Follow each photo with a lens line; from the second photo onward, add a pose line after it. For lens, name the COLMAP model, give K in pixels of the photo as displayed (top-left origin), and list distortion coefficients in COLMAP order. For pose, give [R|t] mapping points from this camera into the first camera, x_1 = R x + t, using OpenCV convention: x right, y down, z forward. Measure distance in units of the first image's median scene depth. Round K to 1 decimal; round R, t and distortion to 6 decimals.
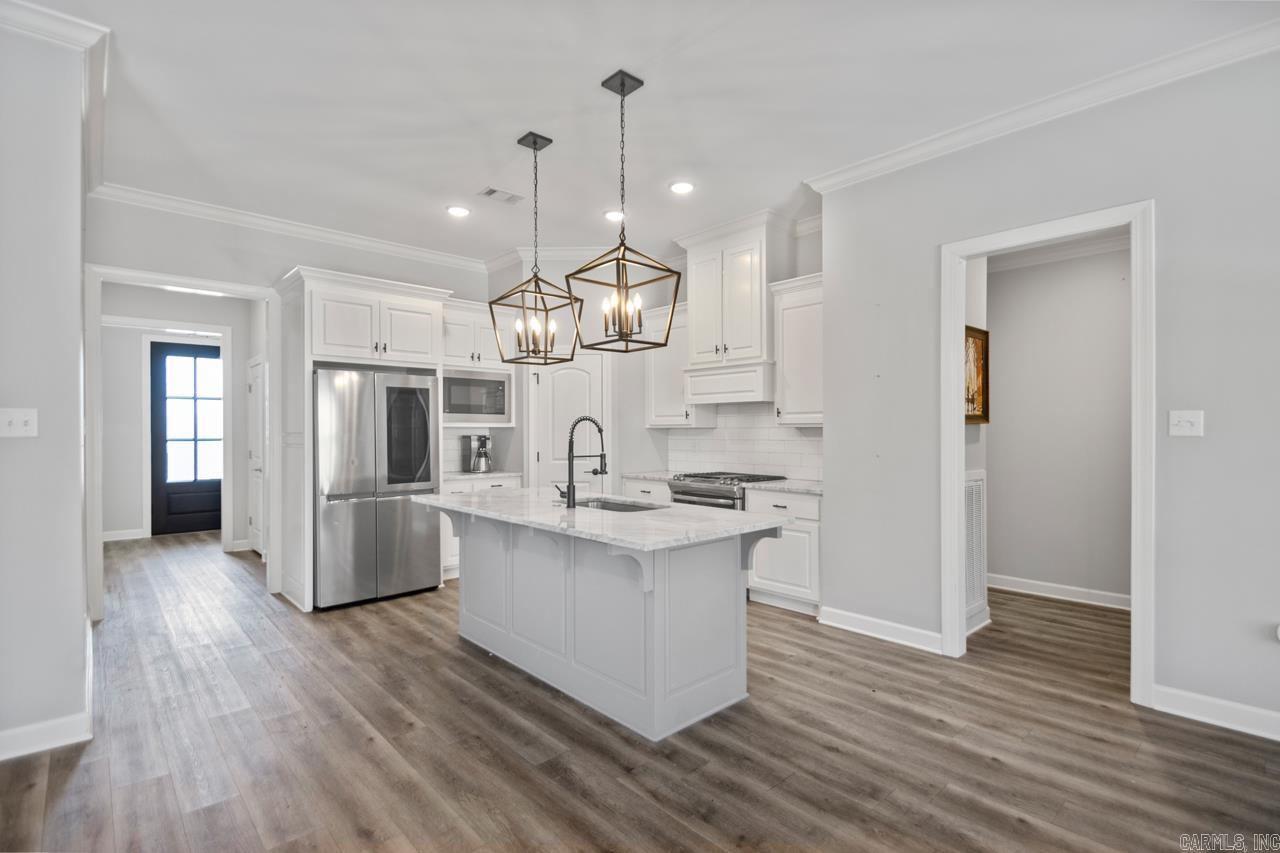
lens RADIAL K [[597.4, 0, 650.9], [0, 597.4, 433.0], [0, 0, 1]] dist [0.012887, -0.017868]
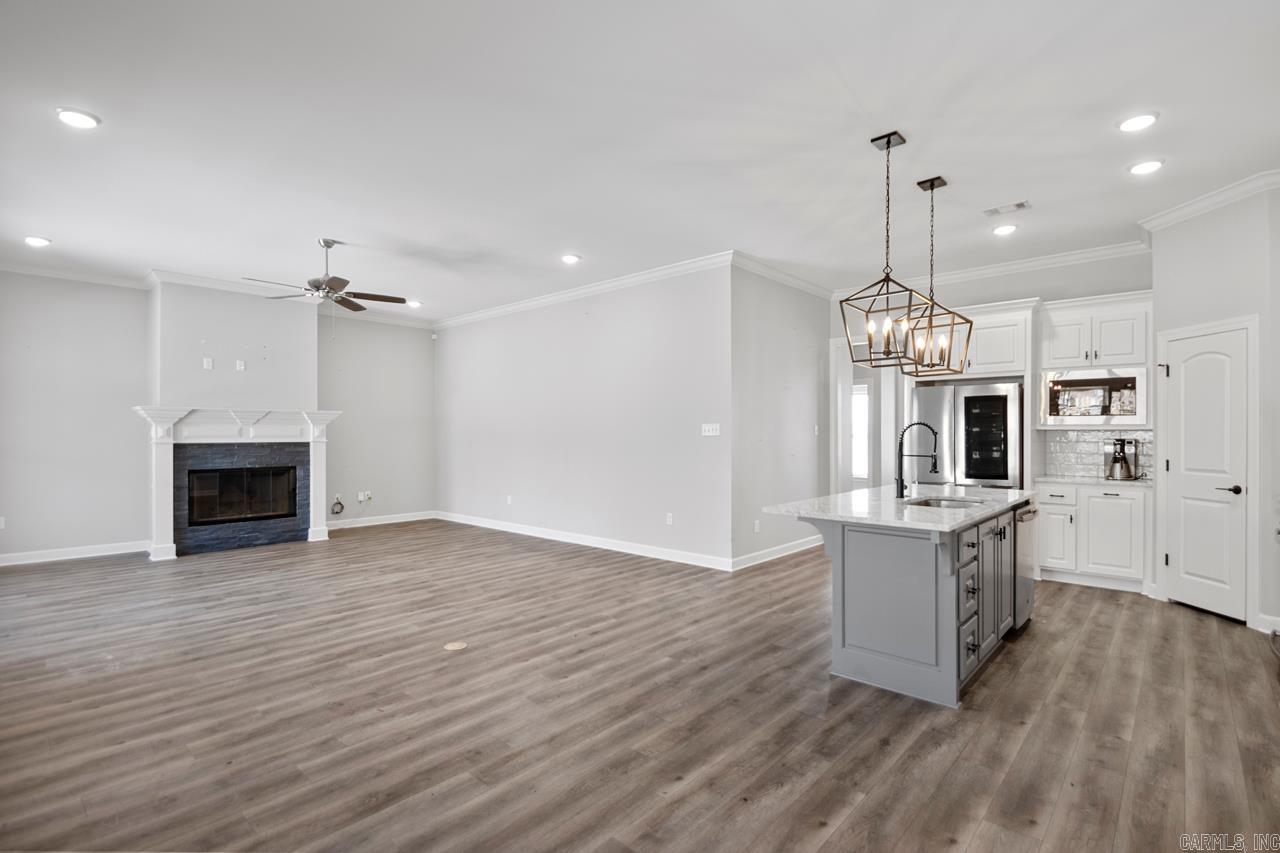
lens RADIAL K [[597.4, 0, 650.9], [0, 597.4, 433.0], [0, 0, 1]] dist [0.012887, -0.017868]
pose [[0.093868, 0.001001, -0.995584, 0.908442], [-0.004822, 0.999988, 0.000551, -0.002733], [0.995573, 0.004749, 0.093871, 0.350345]]
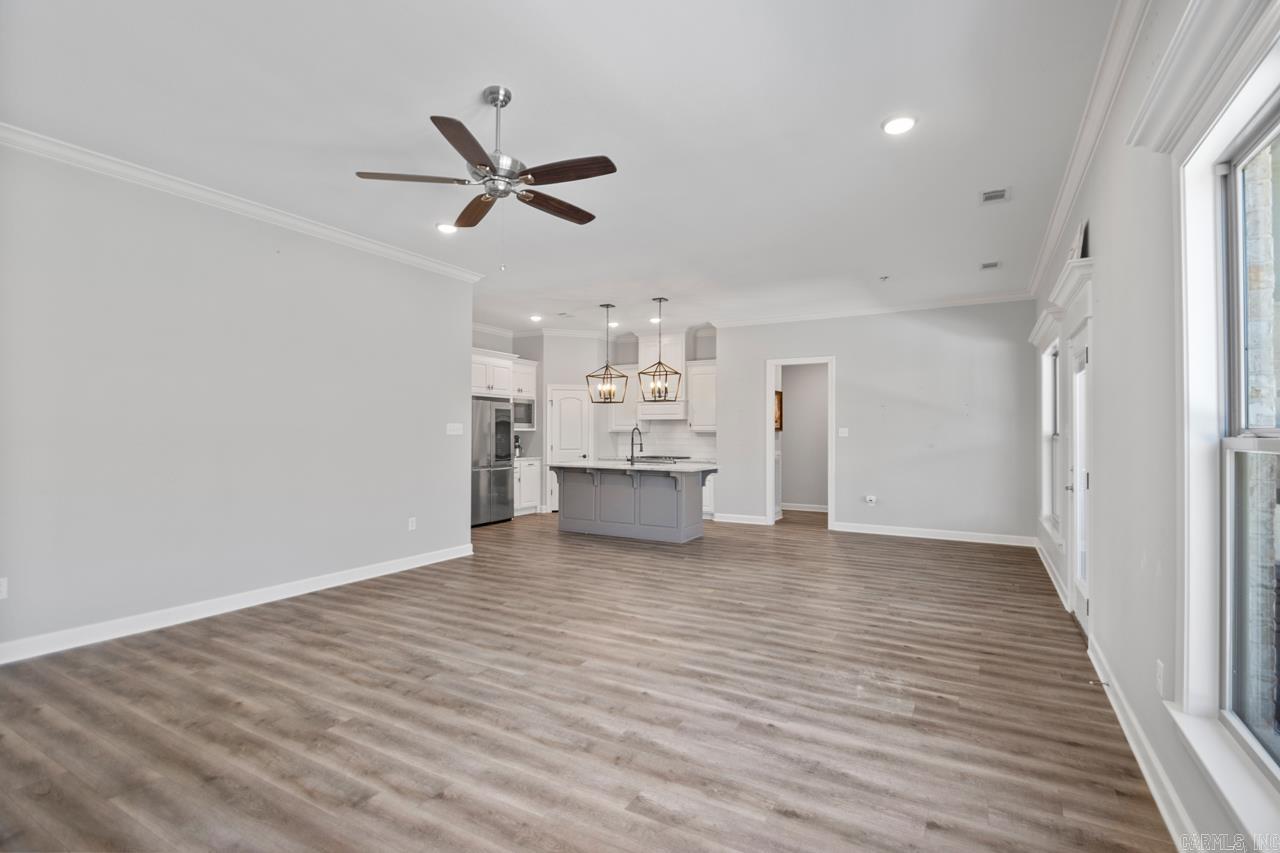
lens RADIAL K [[600.7, 0, 645.8], [0, 600.7, 426.4], [0, 0, 1]] dist [0.024140, -0.024550]
pose [[0.953256, 0.010267, 0.301988, -0.739998], [-0.005662, 0.999854, -0.016122, 0.006031], [-0.302110, 0.013659, 0.953175, -1.216483]]
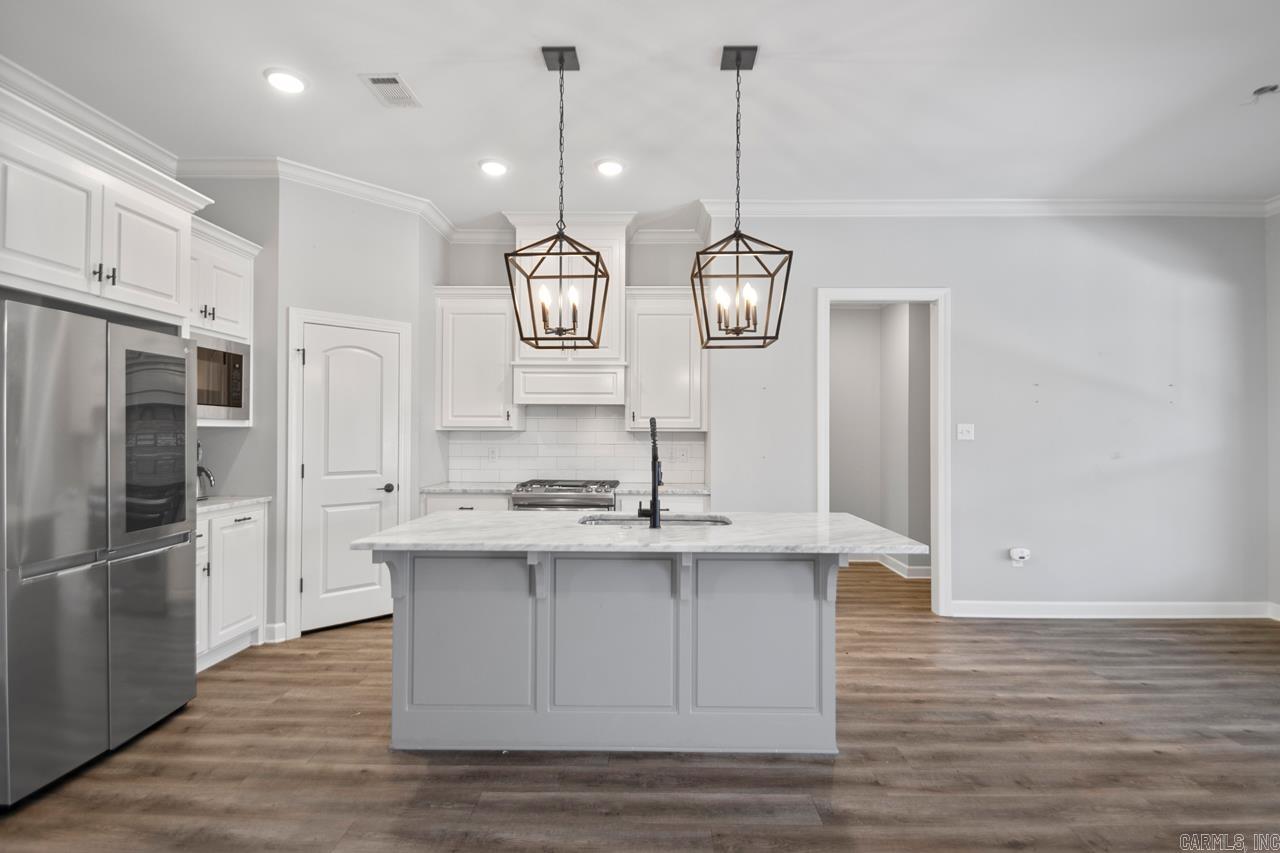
lens RADIAL K [[600.7, 0, 645.8], [0, 600.7, 426.4], [0, 0, 1]] dist [0.024140, -0.024550]
pose [[0.692828, 0.013566, 0.720975, -0.671472], [-0.002675, 0.999864, -0.016243, -0.001811], [-0.721098, 0.009325, 0.692770, 0.385714]]
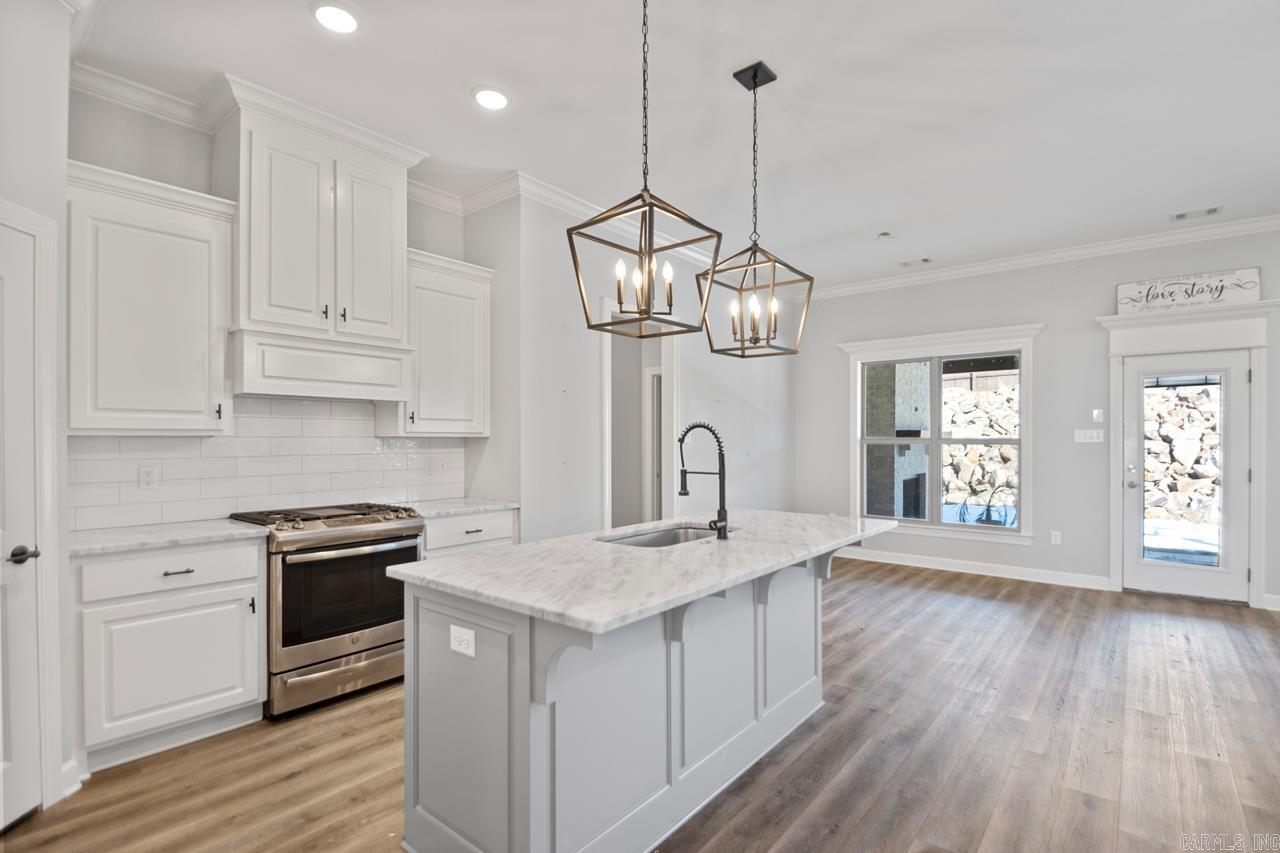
lens RADIAL K [[601.1, 0, 654.3], [0, 601.1, 434.4], [0, 0, 1]] dist [0.017641, -0.019963]
pose [[-0.142339, 0.010094, 0.989767, -0.813803], [0.004944, 0.999943, -0.009487, -0.004629], [-0.989806, 0.003543, -0.142381, 1.080172]]
